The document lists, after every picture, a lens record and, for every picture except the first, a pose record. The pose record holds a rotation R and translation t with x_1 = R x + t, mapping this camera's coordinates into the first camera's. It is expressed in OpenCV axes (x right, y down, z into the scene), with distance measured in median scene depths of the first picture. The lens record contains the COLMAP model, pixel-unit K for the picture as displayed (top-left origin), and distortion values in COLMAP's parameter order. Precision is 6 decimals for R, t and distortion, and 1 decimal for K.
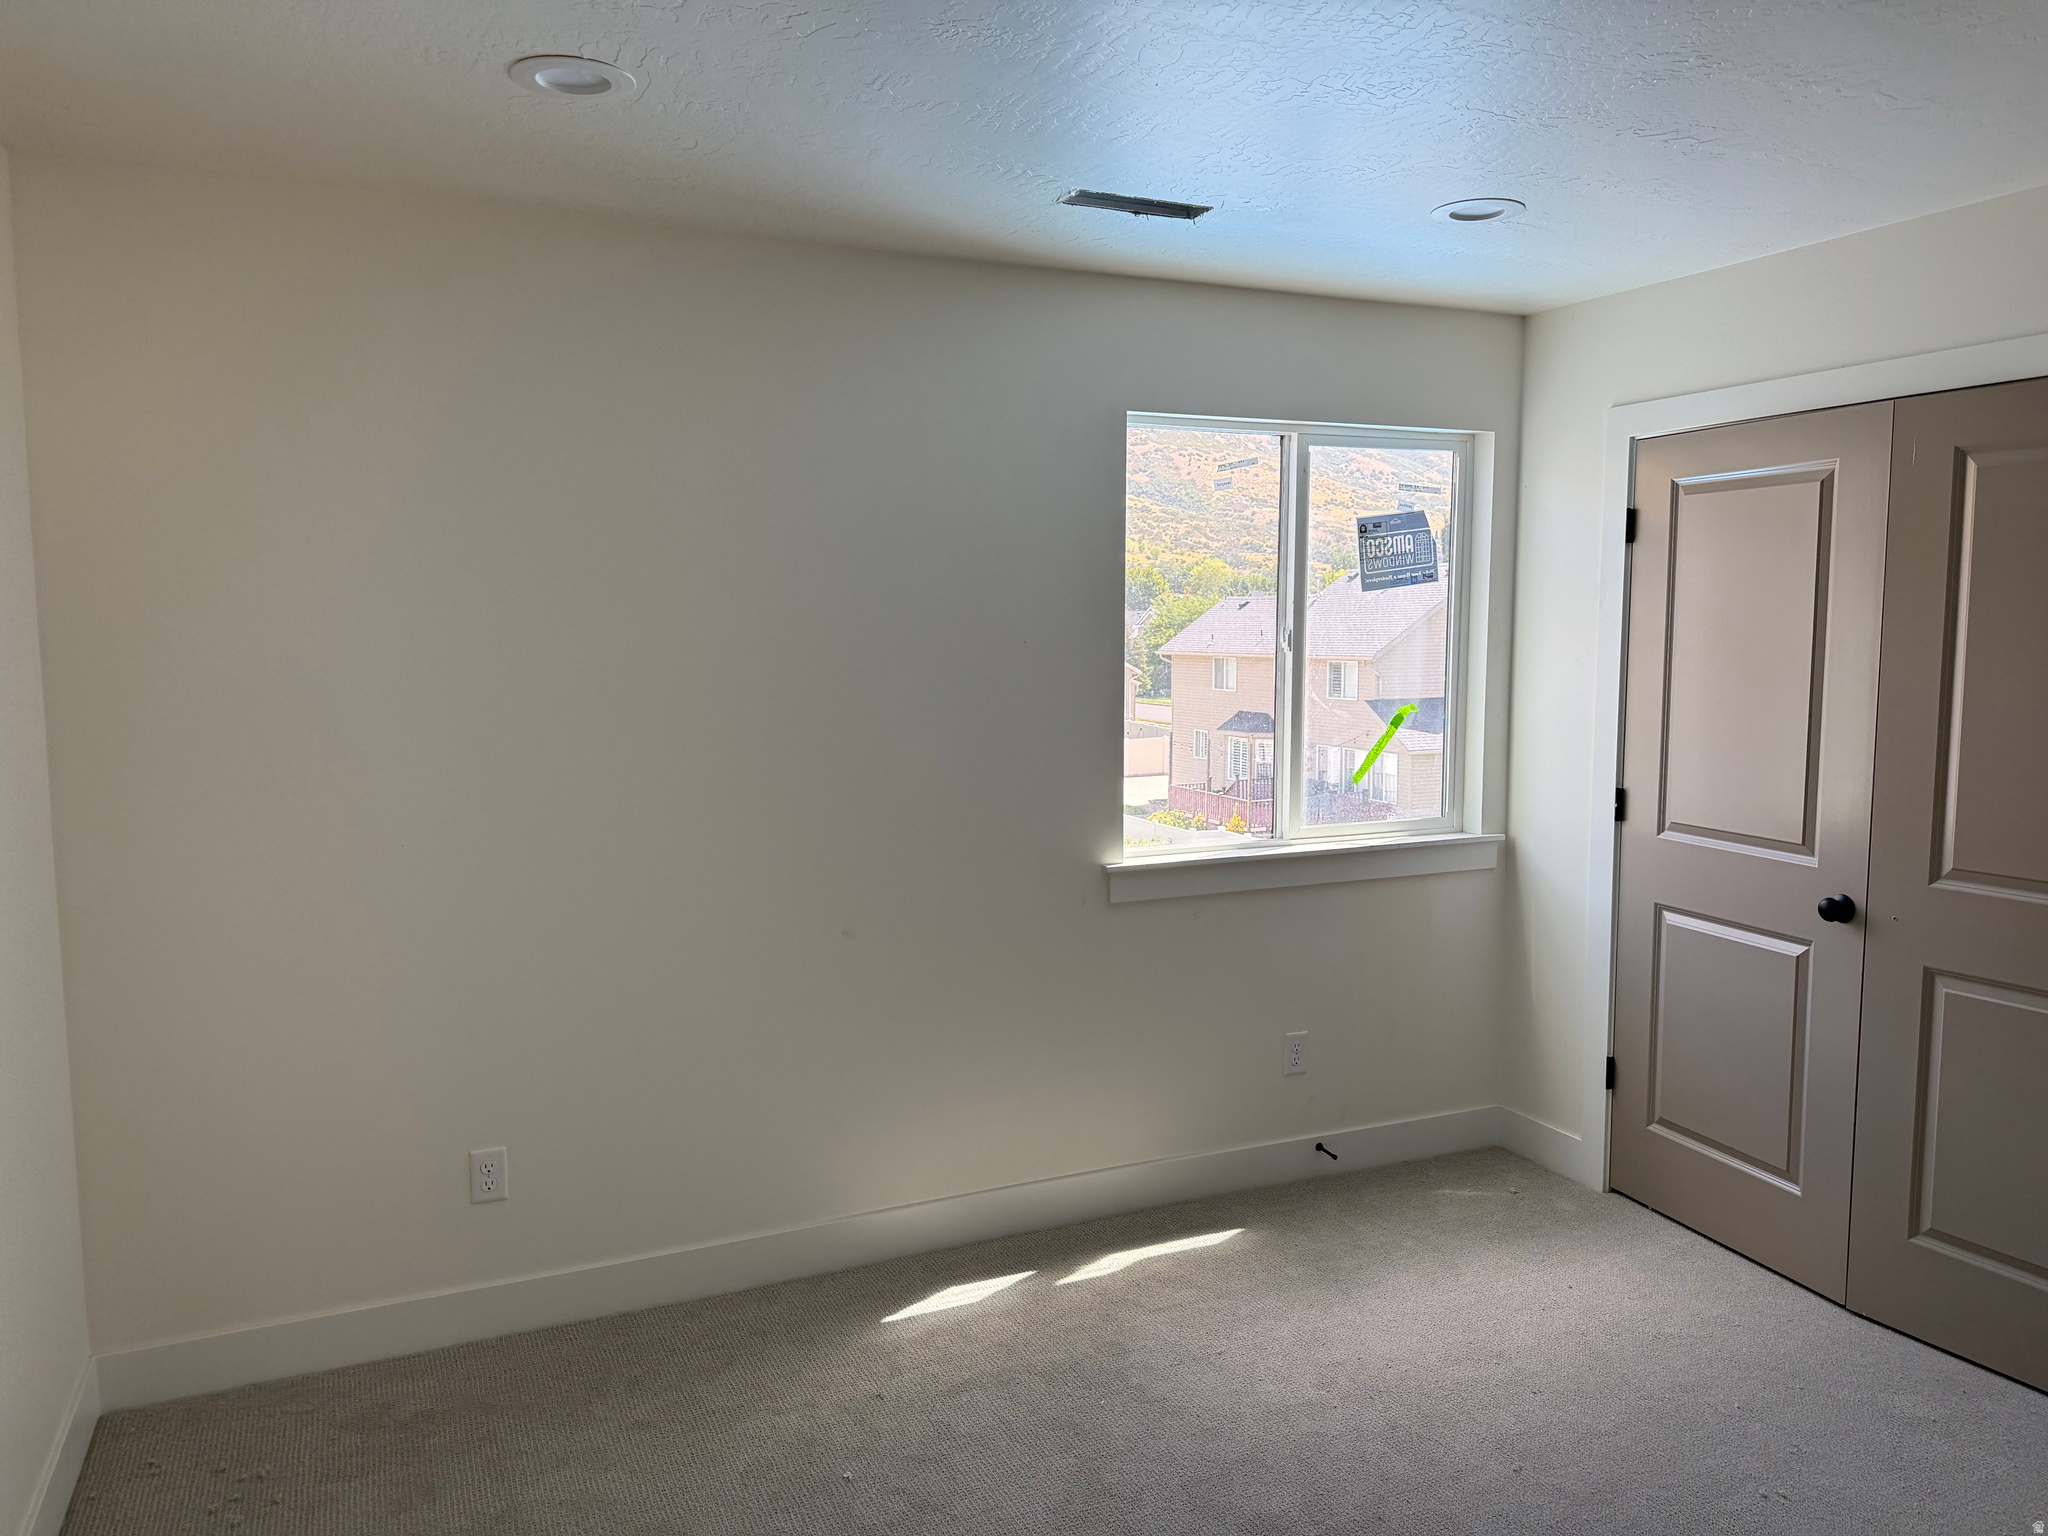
lens RADIAL K [[1422.5, 0, 1023.8], [0, 1422.5, 762.2], [0, 0, 1]] dist [0.037971, -0.070606]
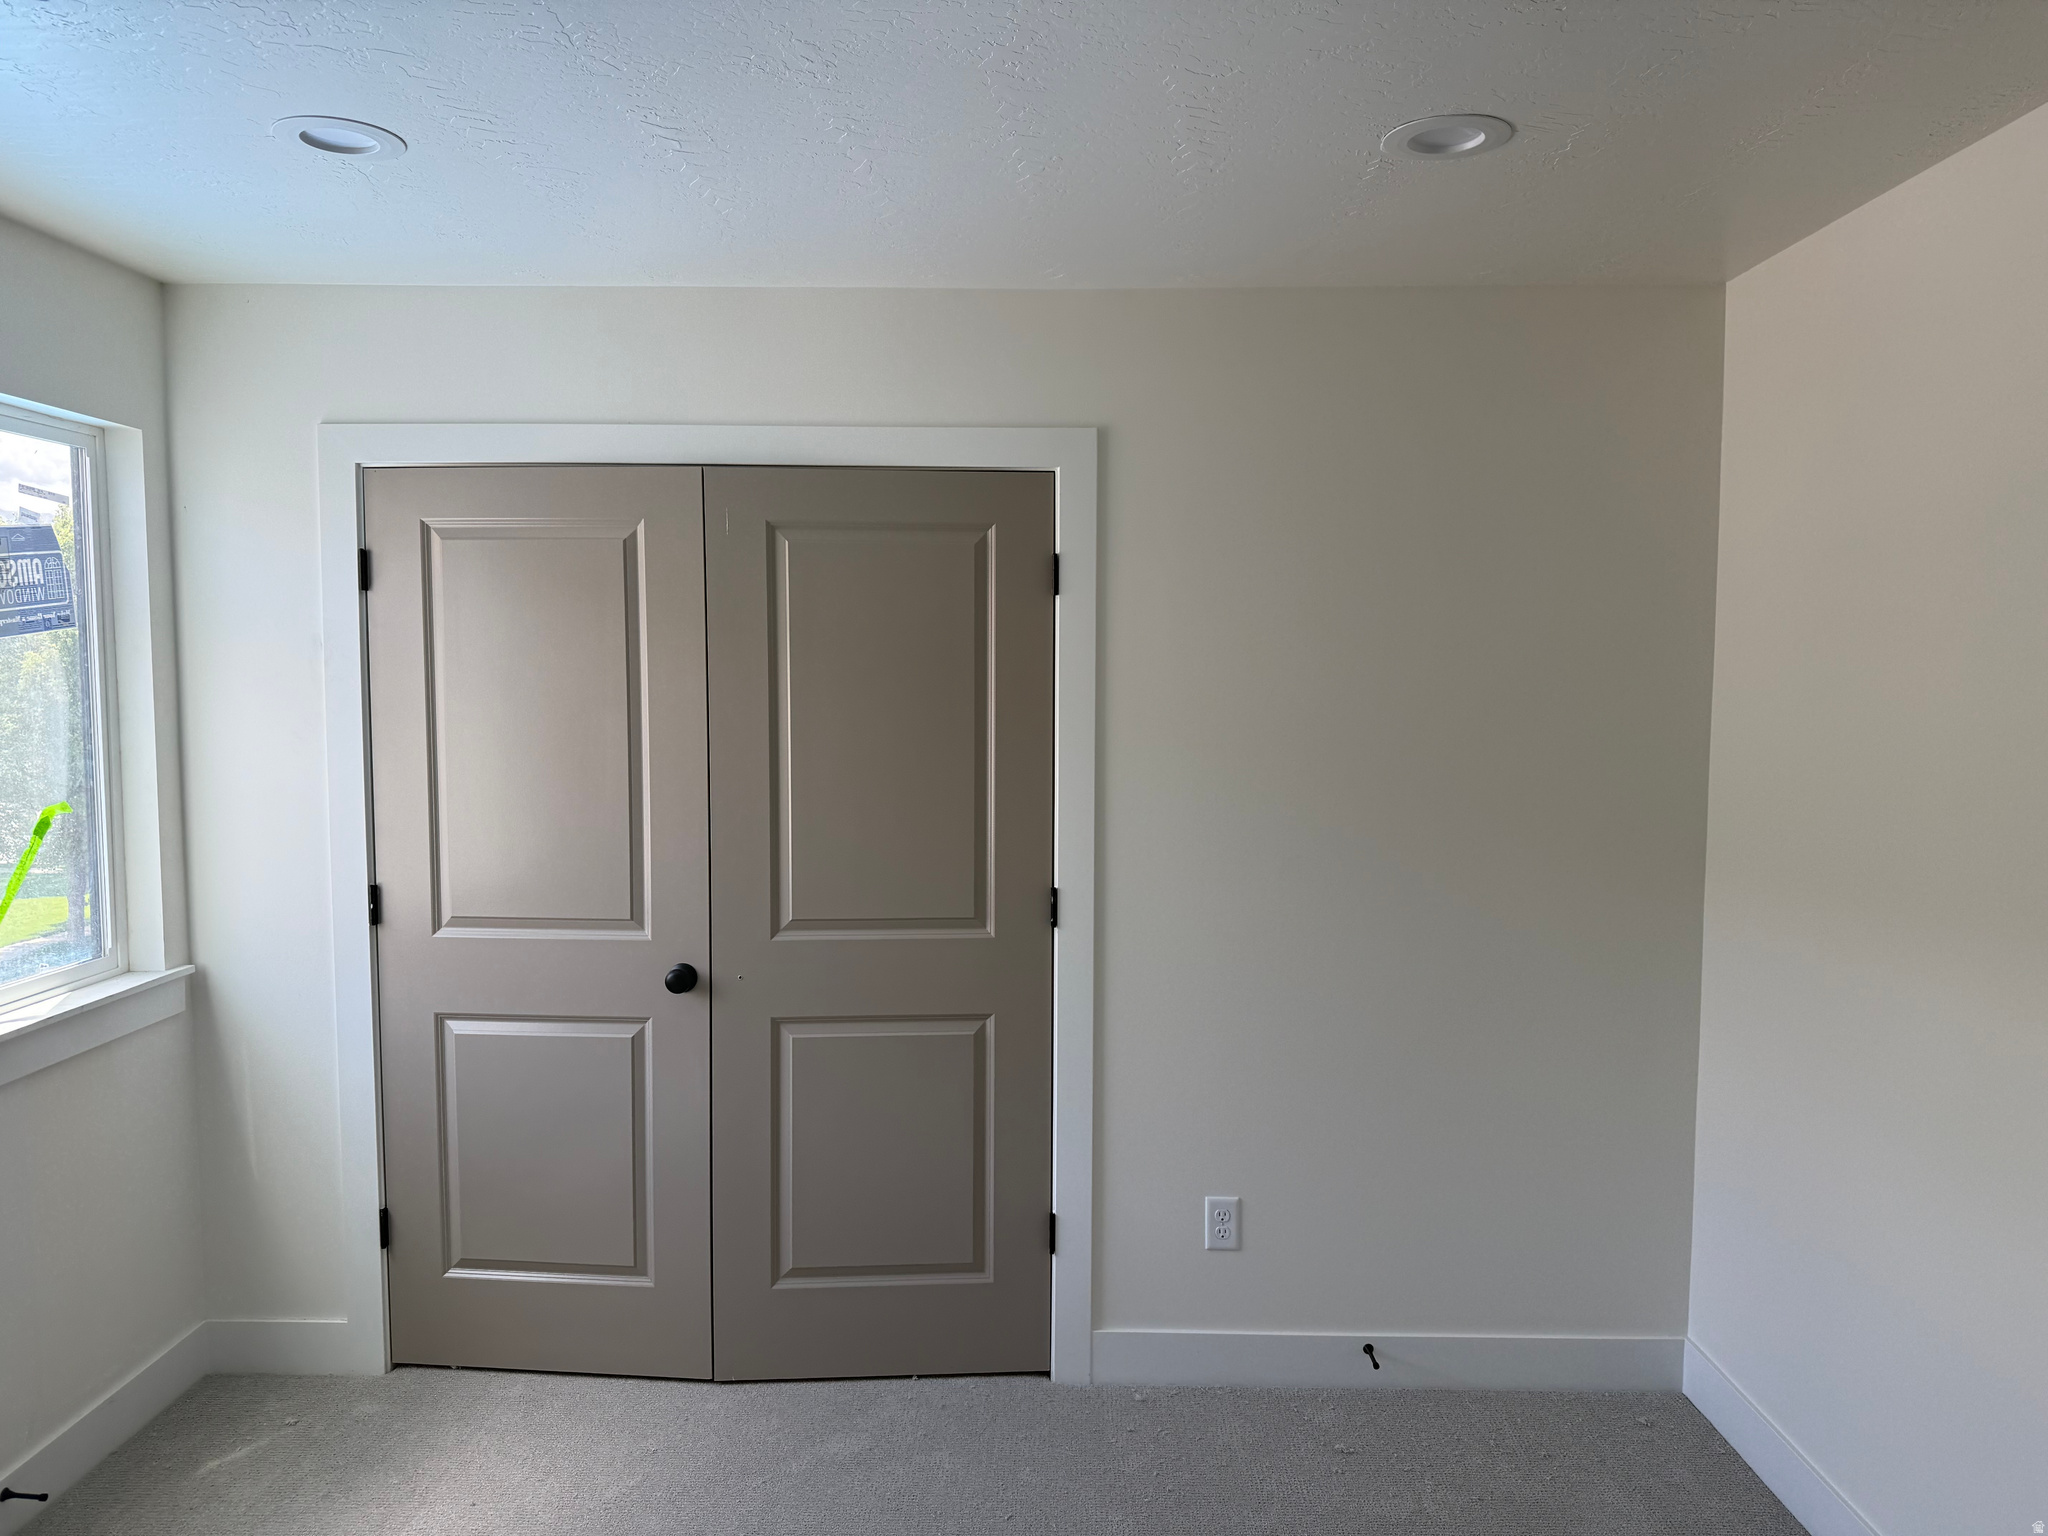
lens RADIAL K [[1422.5, 0, 1023.8], [0, 1422.5, 762.2], [0, 0, 1]] dist [0.037971, -0.070606]
pose [[0.416783, -0.052622, 0.907482, -0.175571], [0.082141, 0.996419, 0.020054, -0.038419], [-0.905287, 0.066183, 0.419613, 0.305789]]
